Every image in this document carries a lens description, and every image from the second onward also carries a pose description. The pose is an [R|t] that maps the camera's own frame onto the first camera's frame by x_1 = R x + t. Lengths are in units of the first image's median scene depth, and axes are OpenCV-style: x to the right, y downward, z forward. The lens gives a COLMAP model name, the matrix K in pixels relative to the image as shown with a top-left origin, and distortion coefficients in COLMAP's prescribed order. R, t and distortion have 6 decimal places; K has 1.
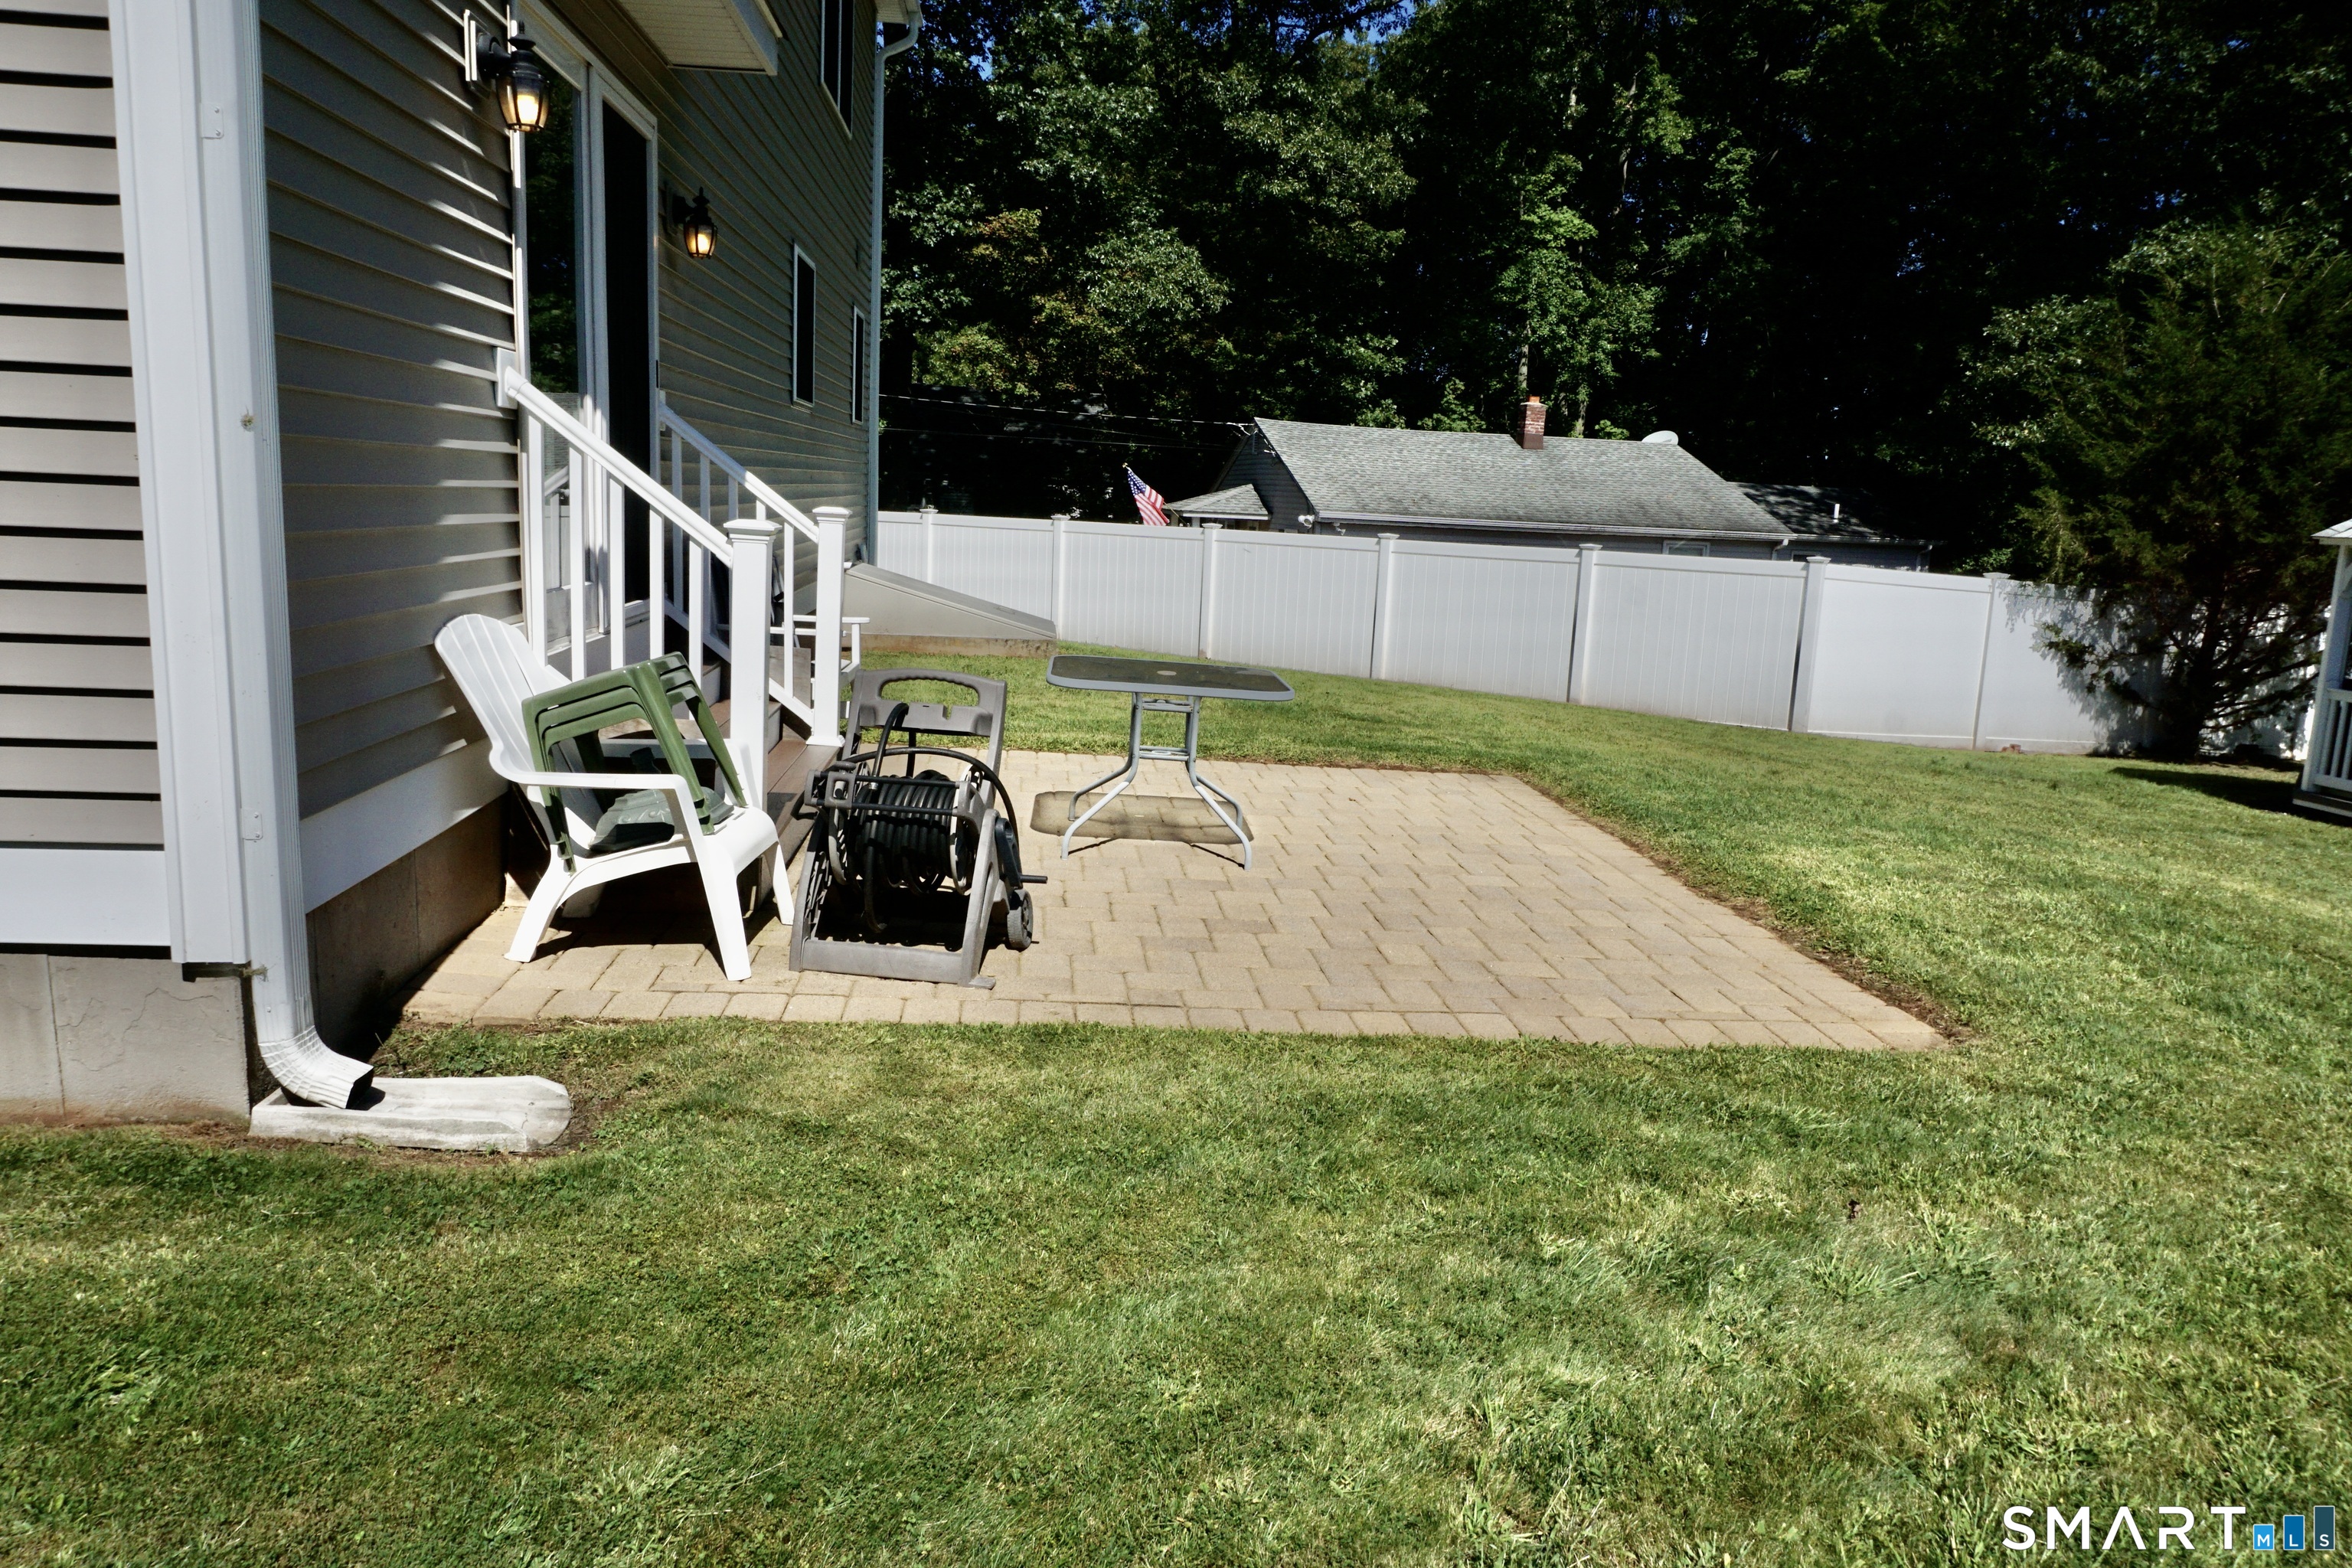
lens RADIAL K [[1577.7, 0, 1176.8], [0, 1577.7, 778.7], [0, 0, 1]] dist [-0.006942, -0.001619]
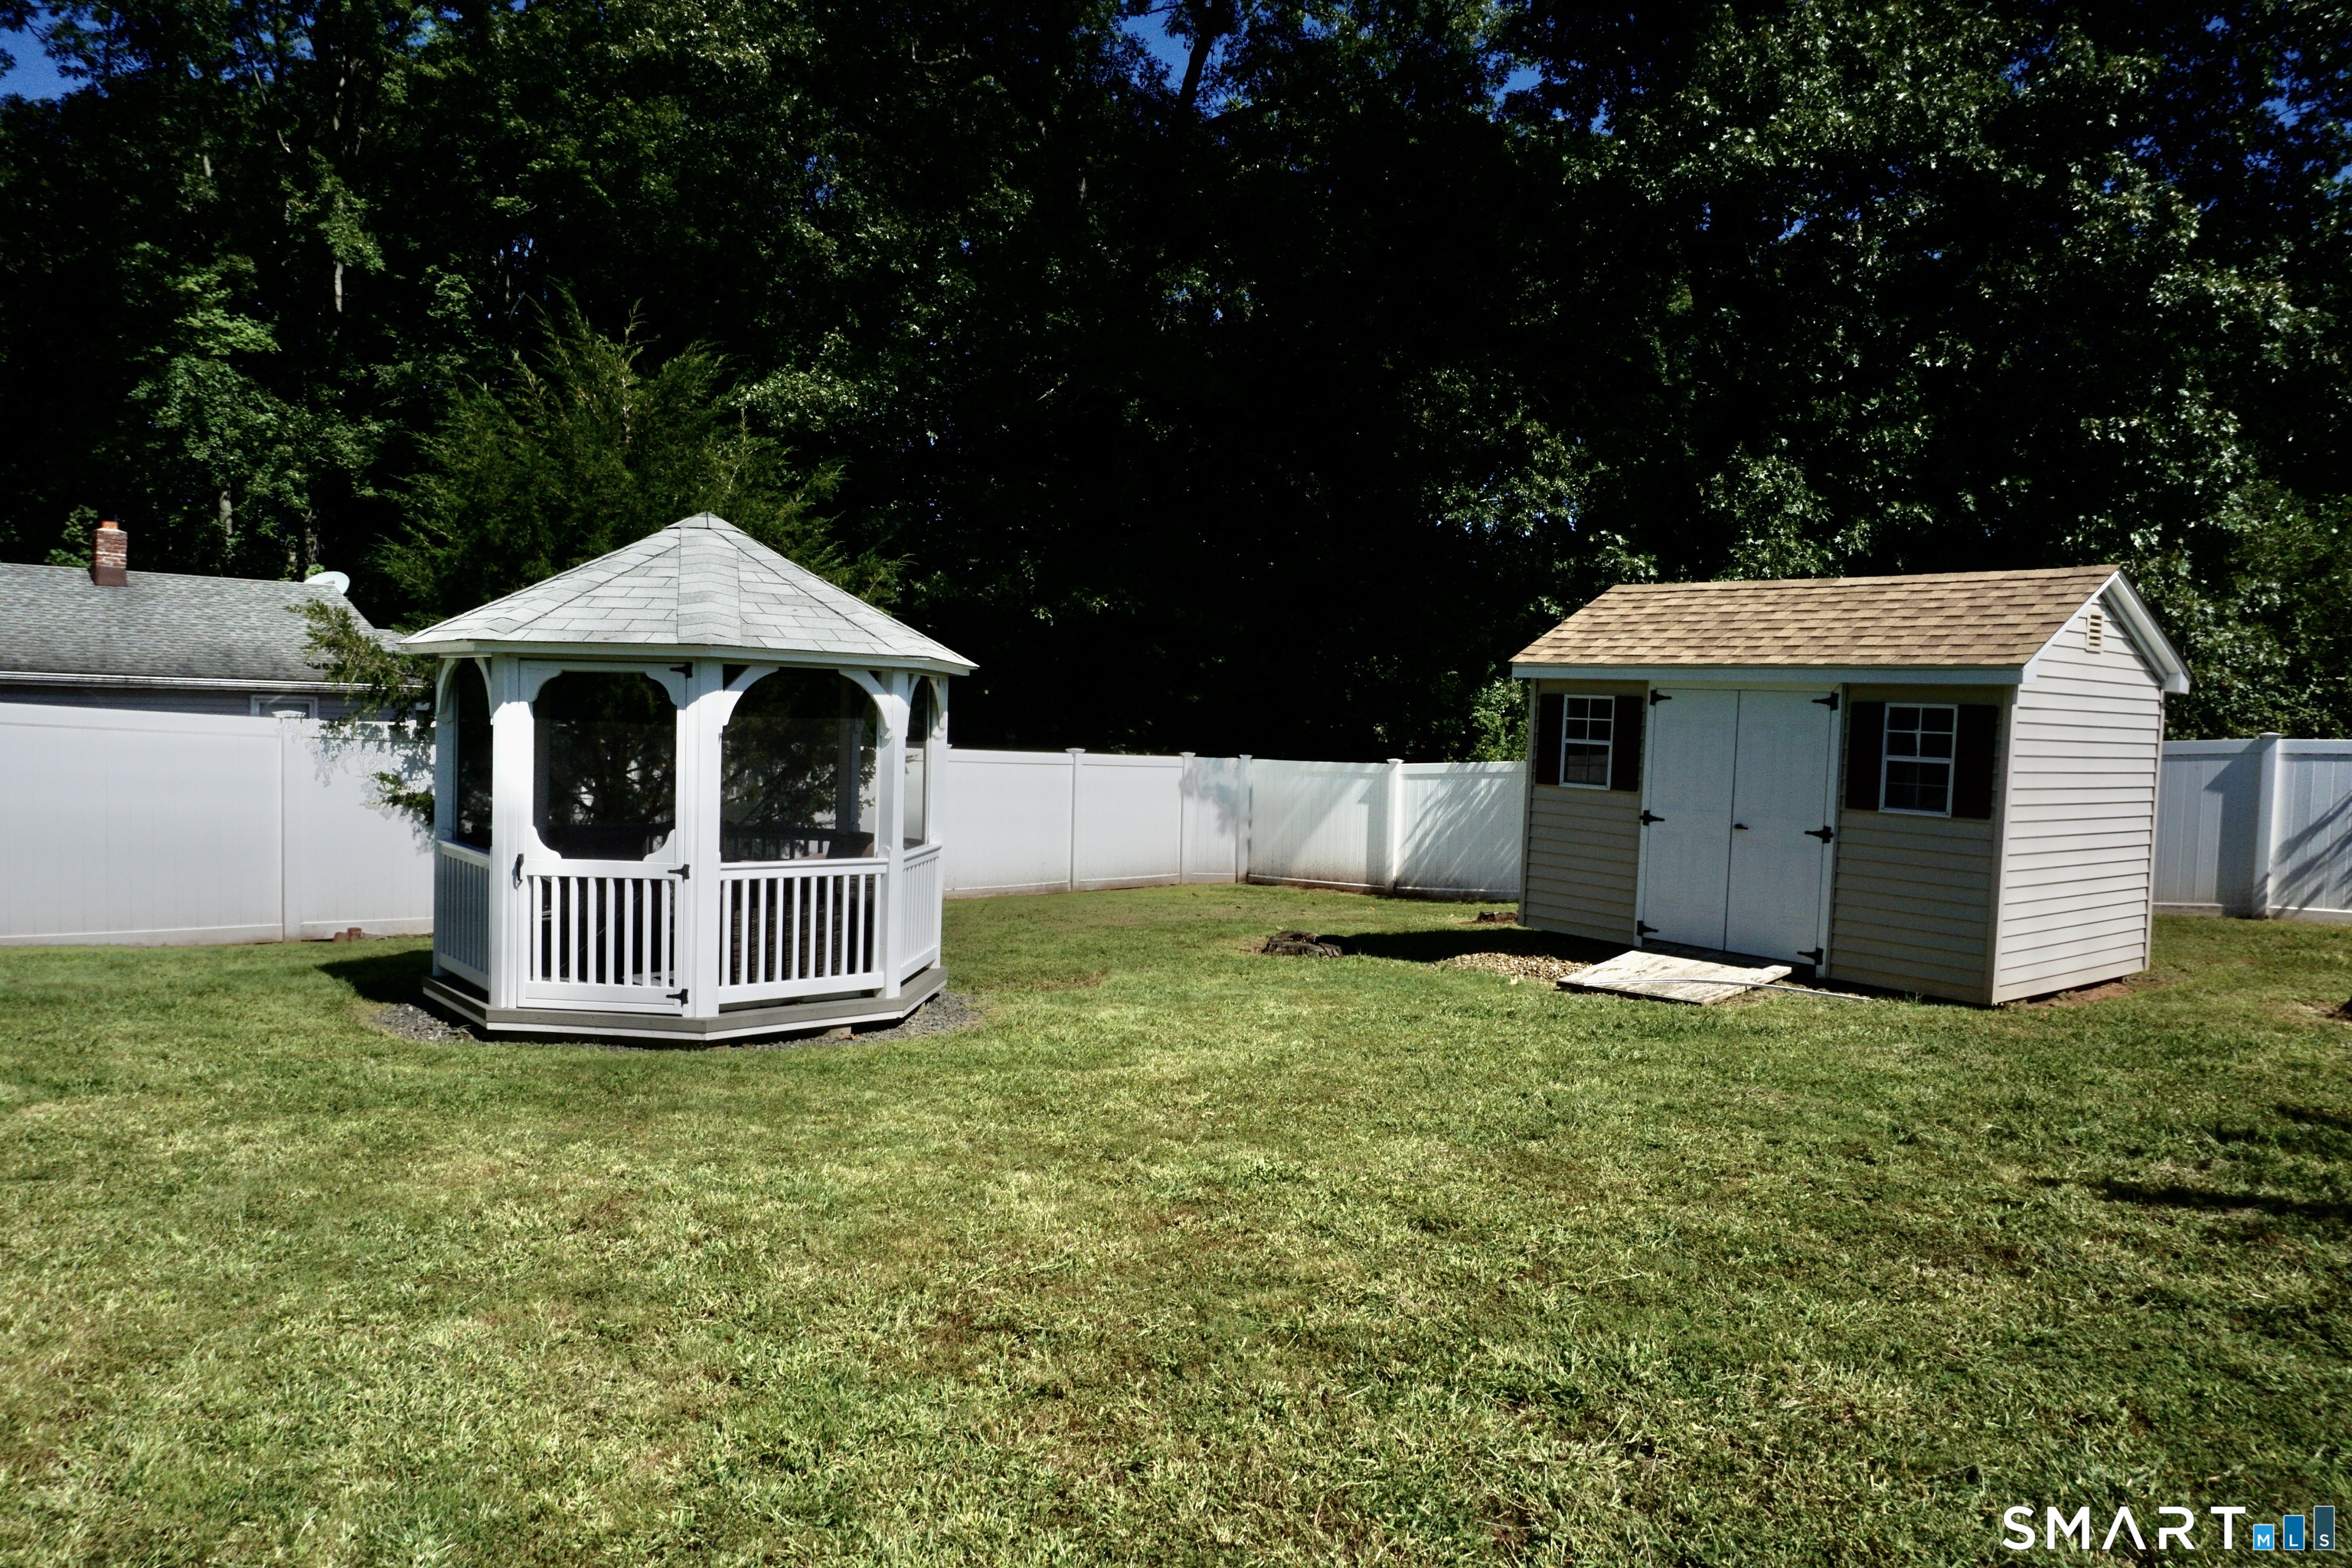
lens RADIAL K [[1577.7, 0, 1177.3], [0, 1577.7, 789.6], [0, 0, 1]] dist [-0.006942, -0.001619]
pose [[0.828076, -0.046699, 0.558668, 0.222912], [0.102998, 0.992235, -0.069727, 0.003200], [-0.551074, 0.115282, 0.826455, 0.061466]]
